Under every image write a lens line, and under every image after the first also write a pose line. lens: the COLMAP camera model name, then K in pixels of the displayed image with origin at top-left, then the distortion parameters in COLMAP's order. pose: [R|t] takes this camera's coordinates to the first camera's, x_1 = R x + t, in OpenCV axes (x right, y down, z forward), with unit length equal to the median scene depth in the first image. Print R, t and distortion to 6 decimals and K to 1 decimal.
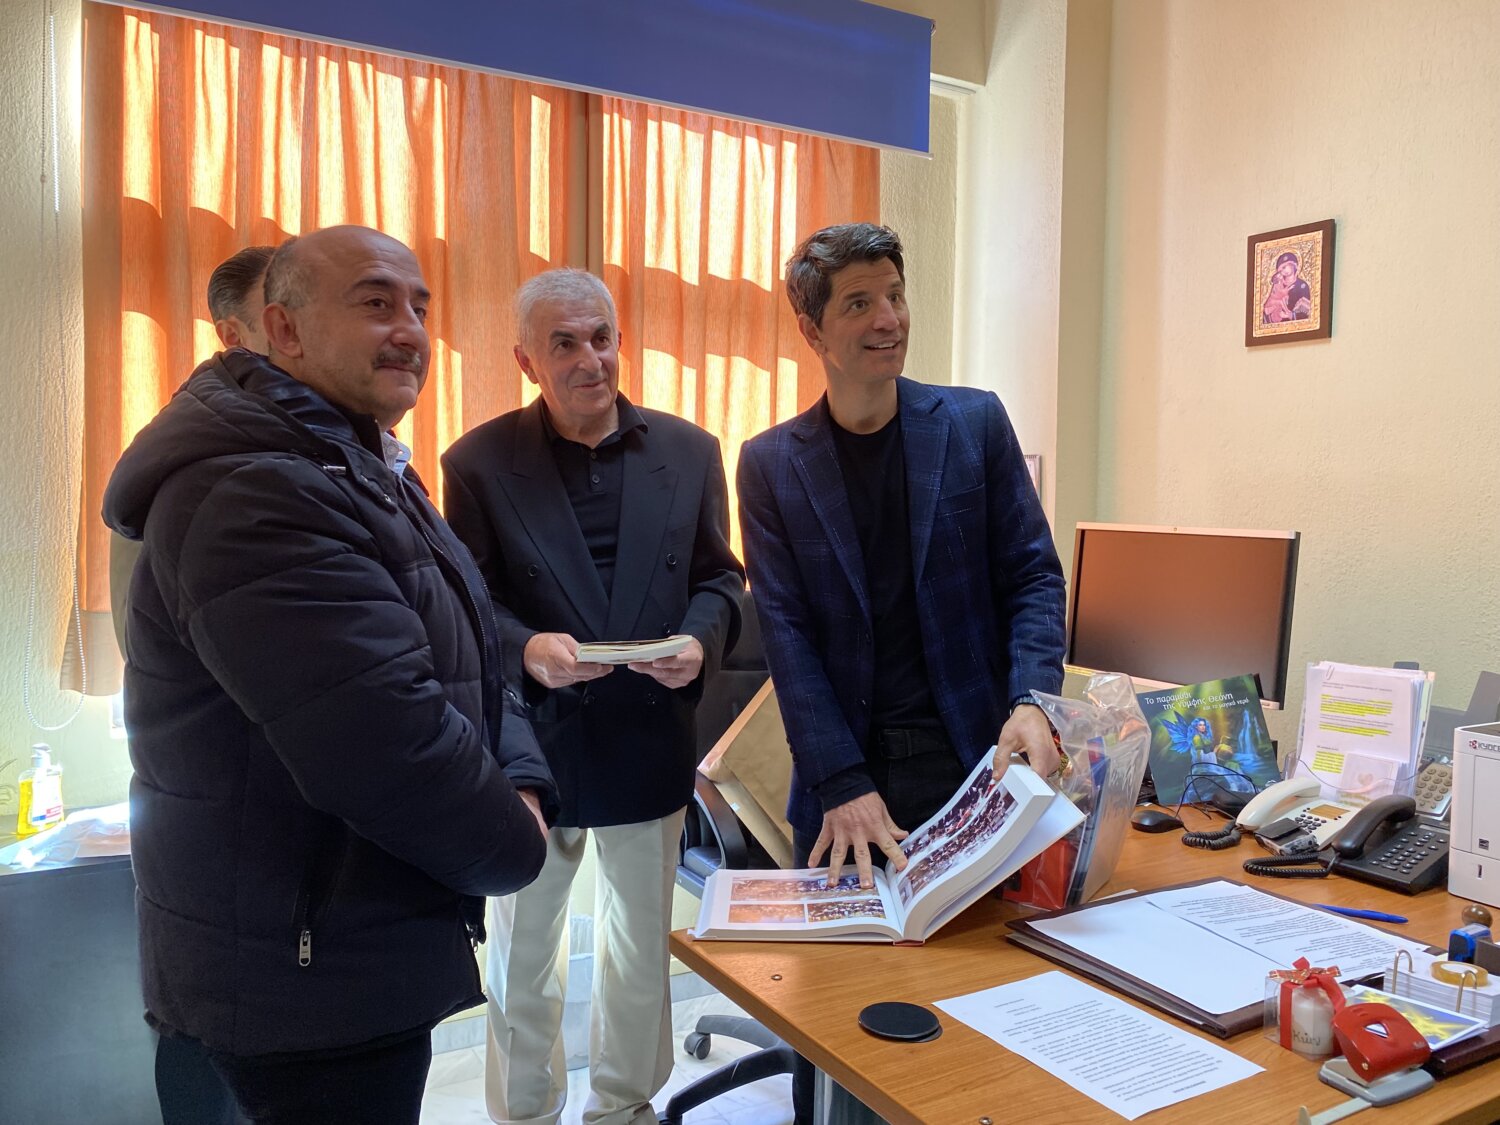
lens RADIAL K [[1170.8, 0, 758.4], [0, 1170.8, 539.8], [0, 0, 1]] dist [0.005258, -0.000150]
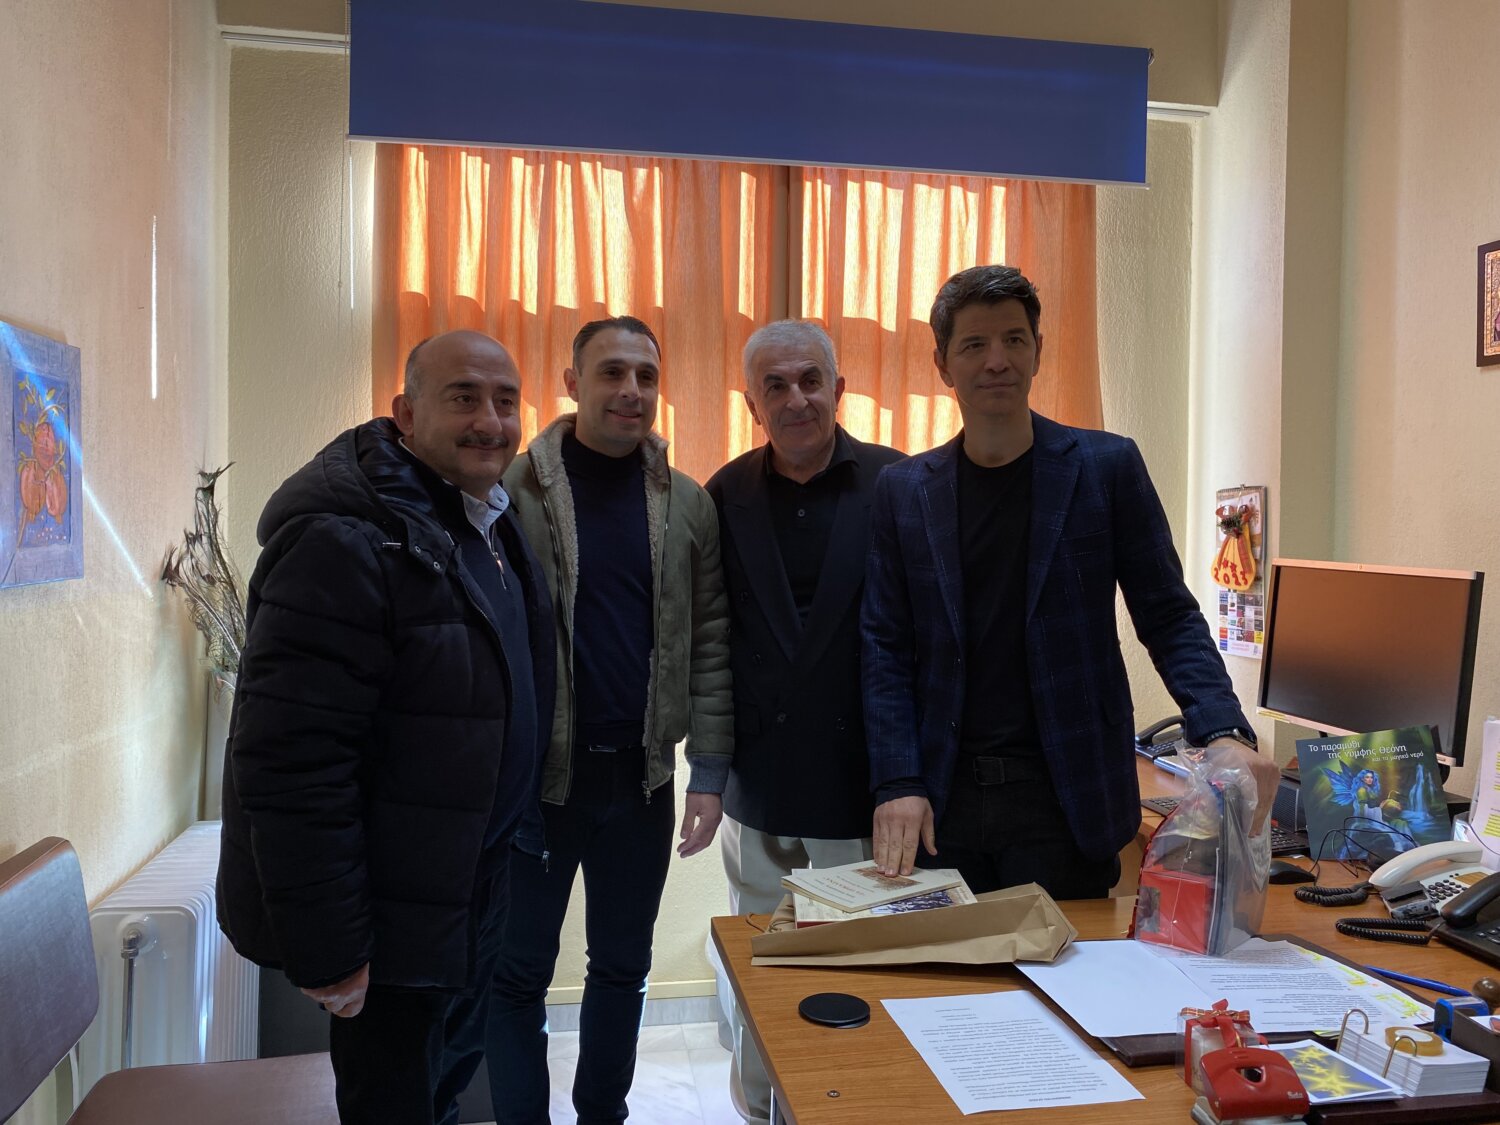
lens RADIAL K [[1170.8, 0, 758.4], [0, 1170.8, 539.8], [0, 0, 1]] dist [0.005258, -0.000150]
pose [[0.944139, 0.003195, -0.329533, 0.206261], [-0.010537, 0.999734, -0.020496, -0.006505], [0.329380, 0.022823, 0.943922, -0.043874]]
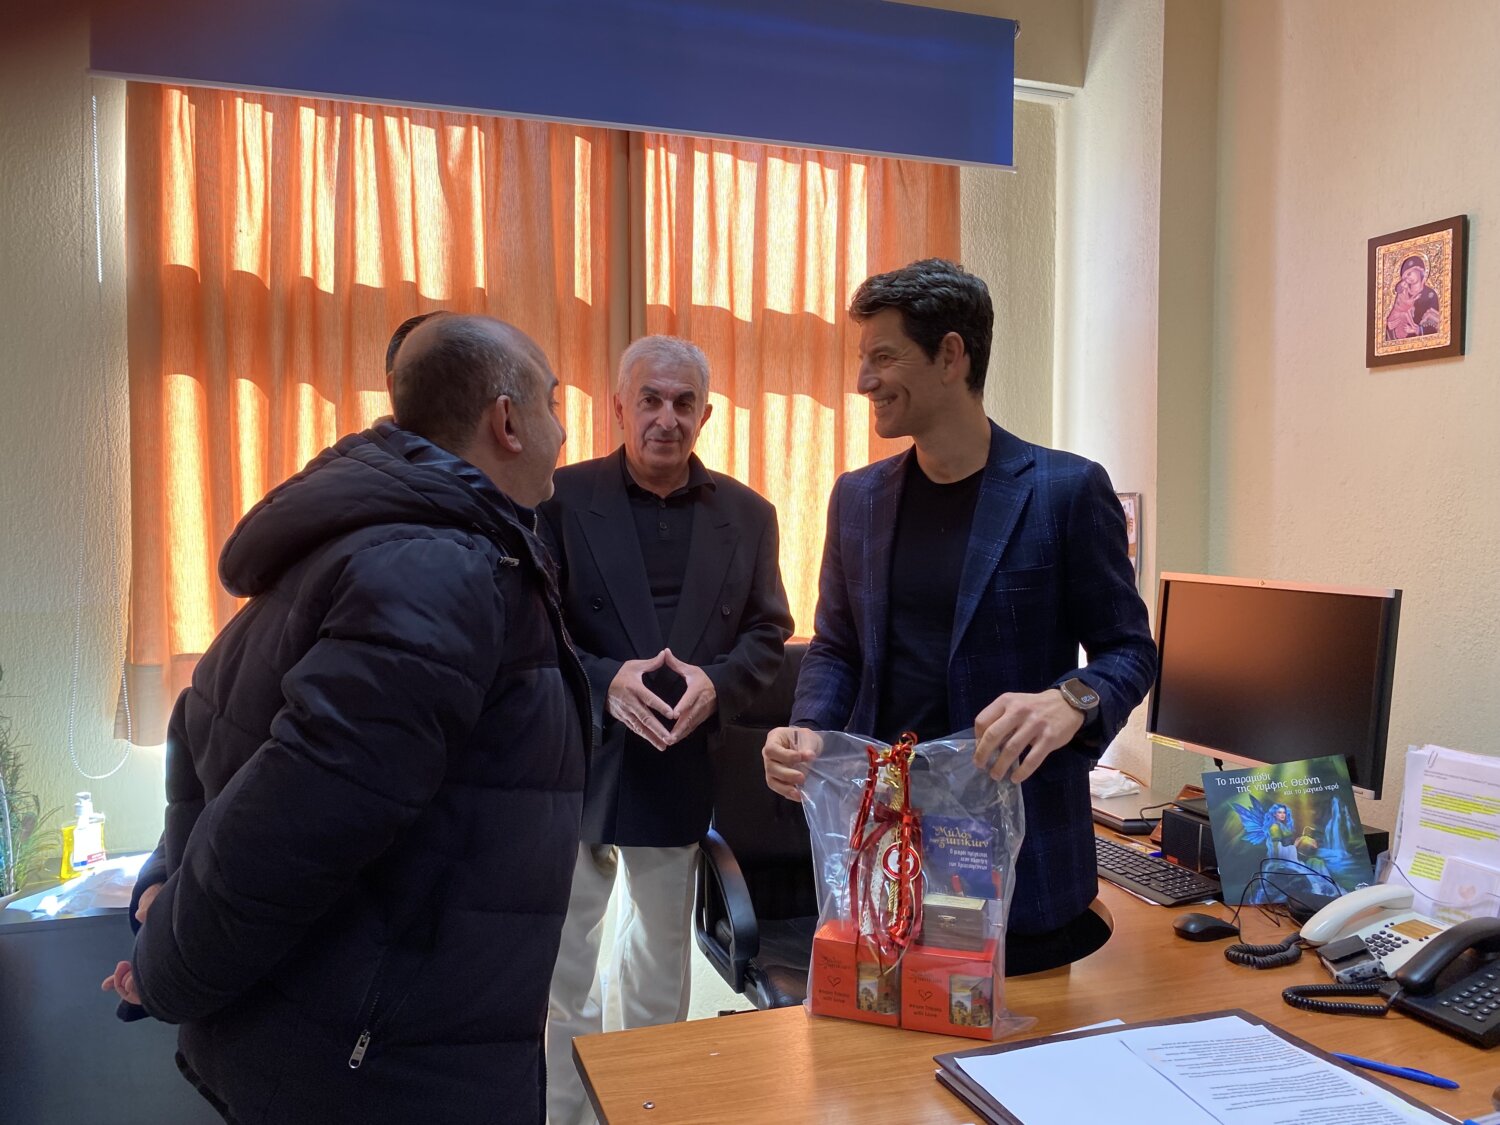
lens RADIAL K [[1176.3, 0, 740.7], [0, 1176.3, 563.8], [0, 0, 1]] dist [0.003115, -0.000646]
pose [[0.981304, -0.003320, -0.192435, 0.141690], [0.003374, 0.999994, -0.000045, -0.023952], [0.192434, -0.000605, 0.981310, 0.067697]]
